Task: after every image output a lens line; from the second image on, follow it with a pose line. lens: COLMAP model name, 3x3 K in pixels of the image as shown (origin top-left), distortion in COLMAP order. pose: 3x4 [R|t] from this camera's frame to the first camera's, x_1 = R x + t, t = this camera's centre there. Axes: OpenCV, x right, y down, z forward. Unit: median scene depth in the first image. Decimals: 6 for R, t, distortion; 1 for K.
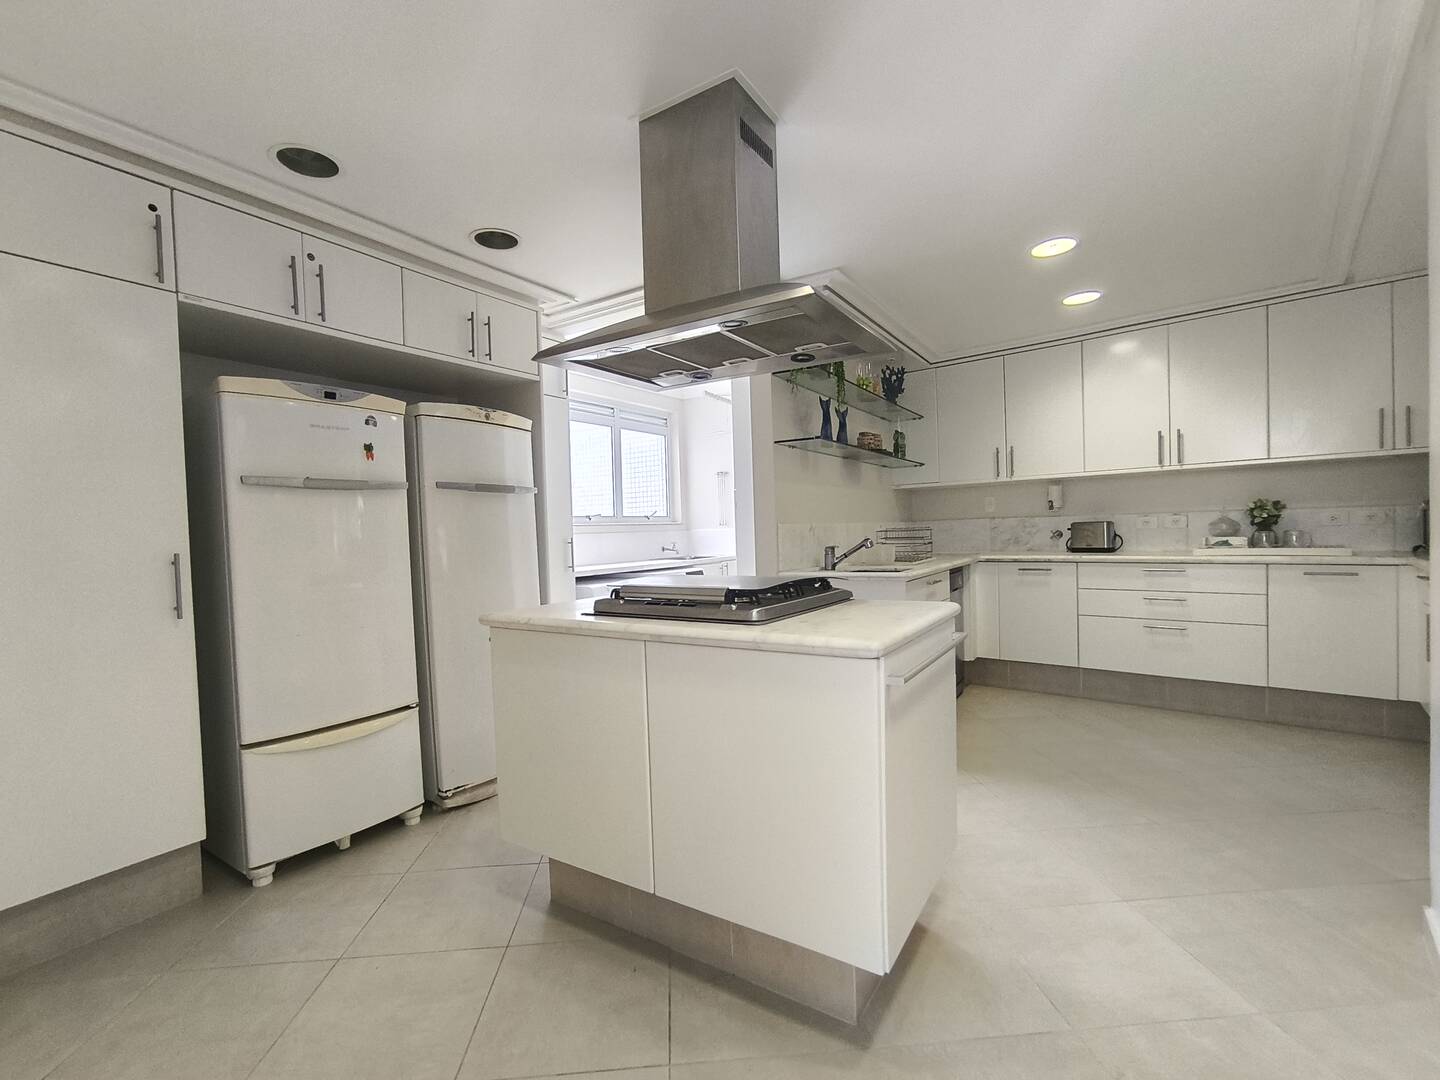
lens RADIAL K [[660.1, 0, 714.3], [0, 660.1, 546.4], [0, 0, 1]] dist [-0.050669, 0.040451]
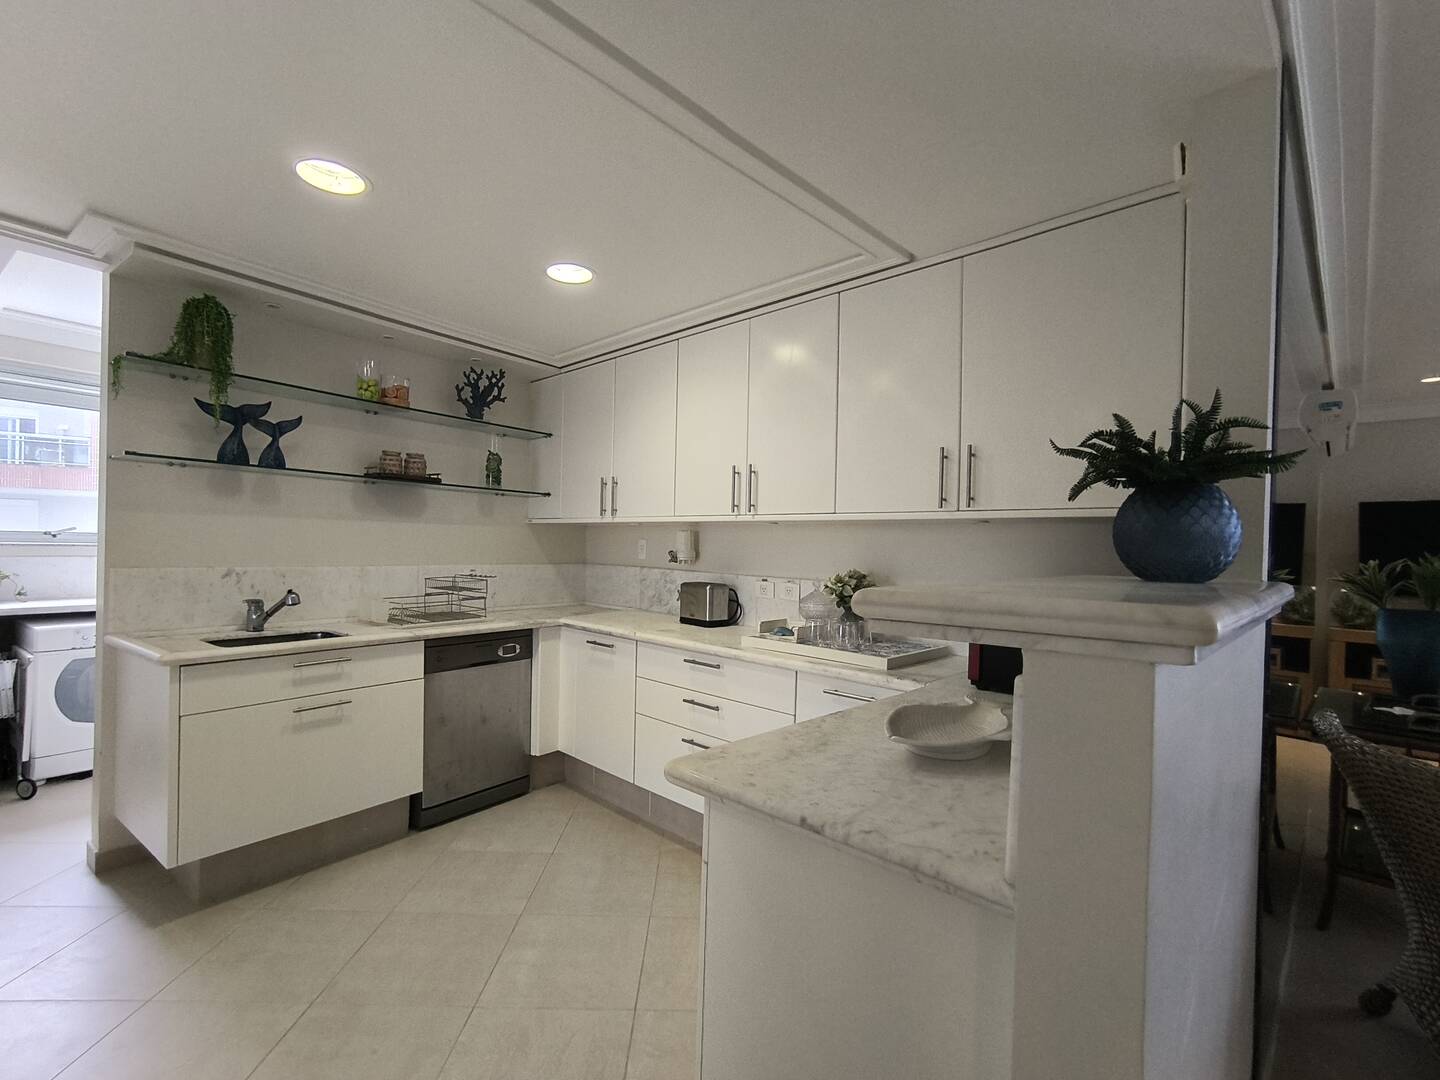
lens RADIAL K [[660.1, 0, 714.3], [0, 660.1, 546.4], [0, 0, 1]] dist [-0.050669, 0.040451]
pose [[0.996518, 0.054875, -0.062769, 0.664868], [-0.056253, 0.998208, -0.020407, -0.067689], [0.061536, 0.023867, 0.997819, 0.261199]]
